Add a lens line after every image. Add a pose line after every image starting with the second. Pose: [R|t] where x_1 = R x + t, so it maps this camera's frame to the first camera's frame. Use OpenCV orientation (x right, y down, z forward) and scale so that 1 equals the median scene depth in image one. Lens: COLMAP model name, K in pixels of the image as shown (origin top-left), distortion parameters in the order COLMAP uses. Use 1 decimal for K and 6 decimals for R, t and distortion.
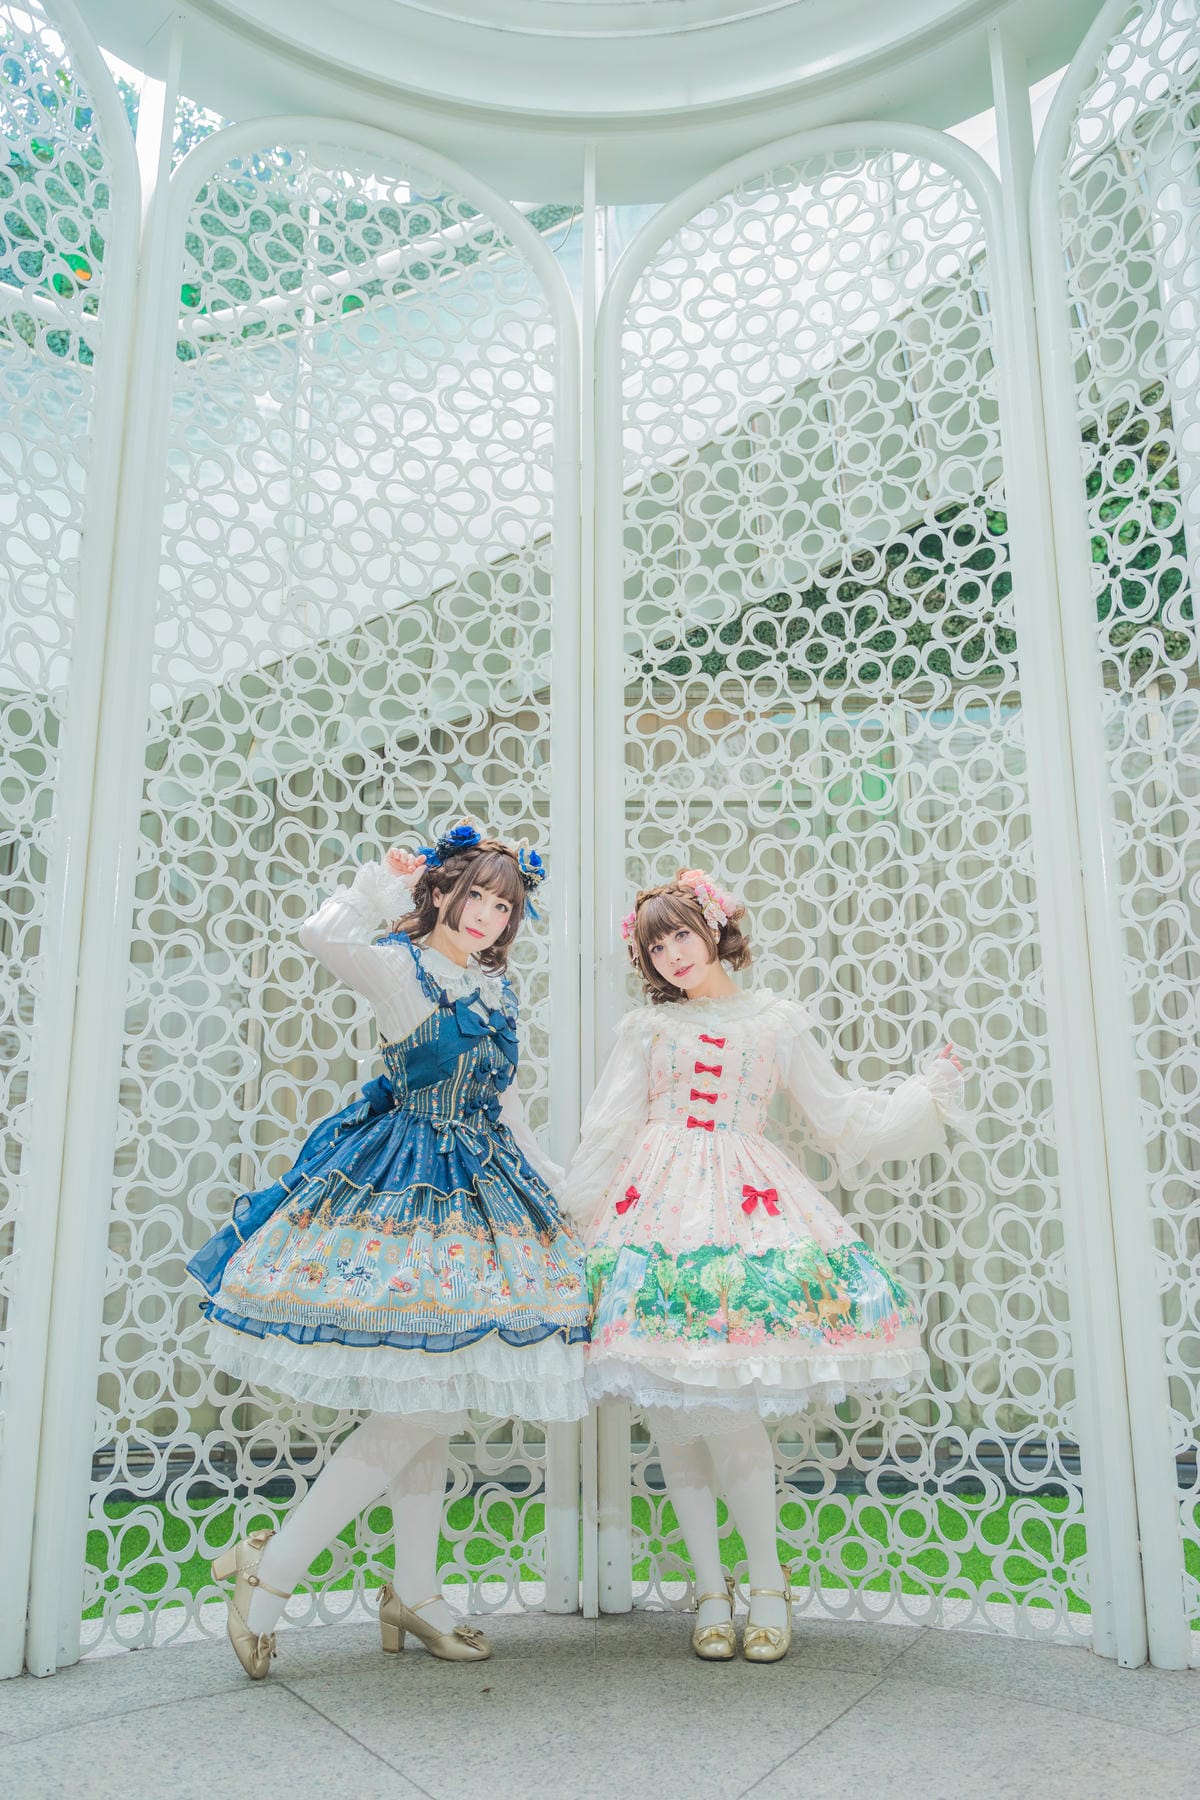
lens RADIAL K [[1469.4, 0, 601.2], [0, 1469.4, 895.4], [0, 0, 1]] dist [0.014066, -0.001125]
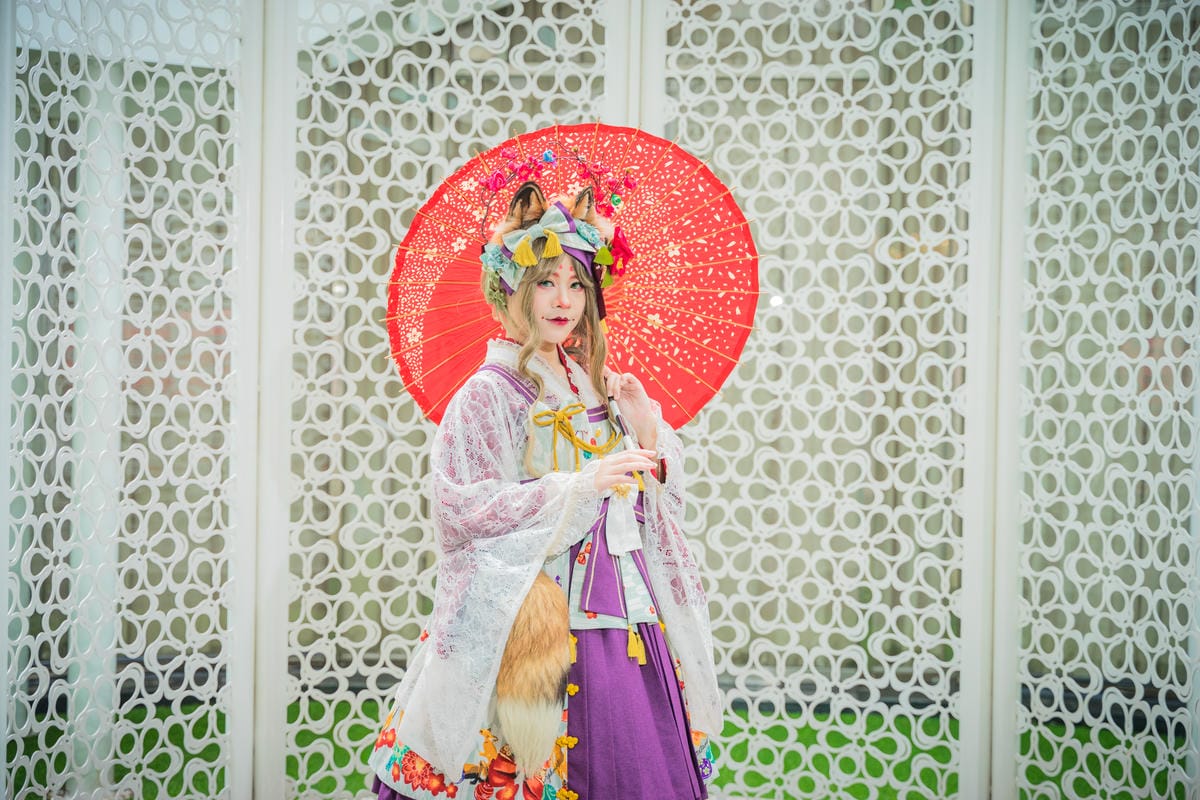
lens RADIAL K [[1726.0, 0, 574.2], [0, 1726.0, 409.6], [0, 0, 1]] dist [0.029318, 0.000000]
pose [[0.996979, 0.023161, -0.074135, 0.060402], [-0.003737, 0.967701, 0.252074, -0.310357], [0.077579, -0.251036, 0.964864, -0.519416]]
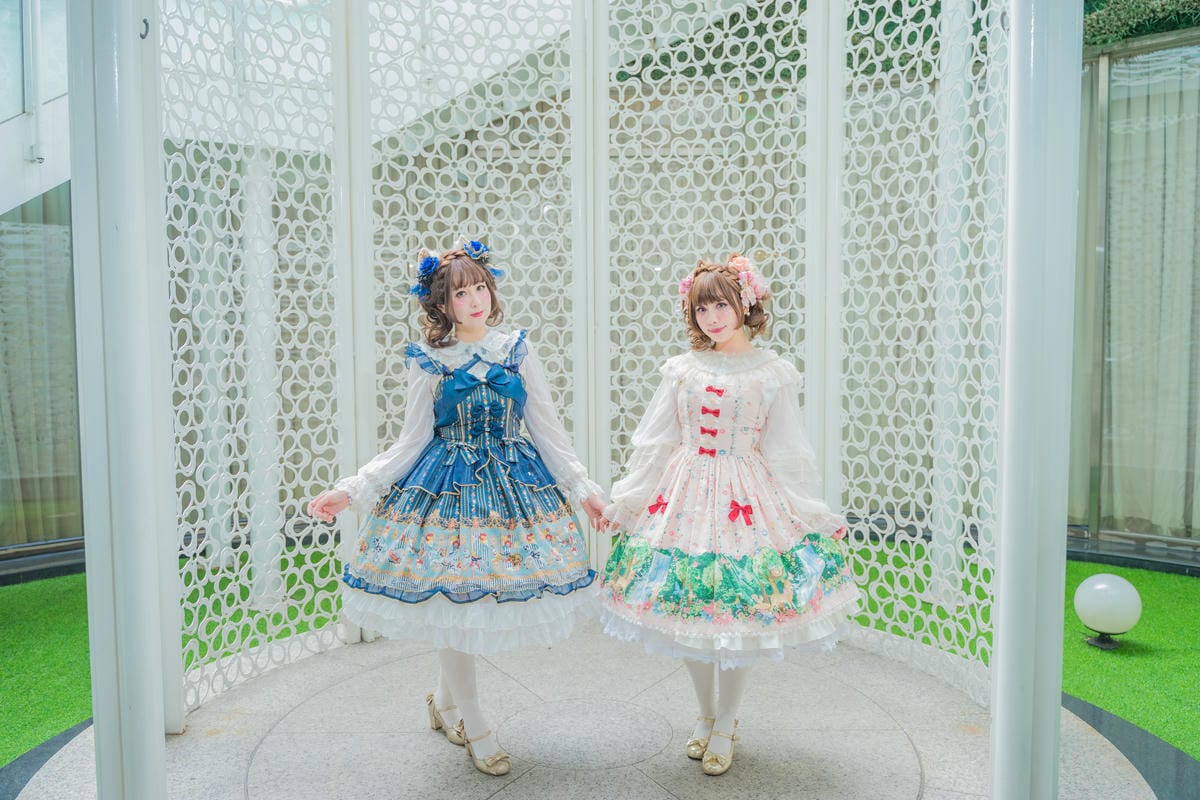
lens RADIAL K [[979.6, 0, 583.7], [0, 979.6, 402.3], [0, 0, 1]] dist [0.014066, -0.001125]
pose [[0.998646, 0.000464, -0.052014, 0.055306], [0.014993, 0.954950, 0.296389, -0.275708], [0.049809, -0.296768, 0.953650, -0.359429]]
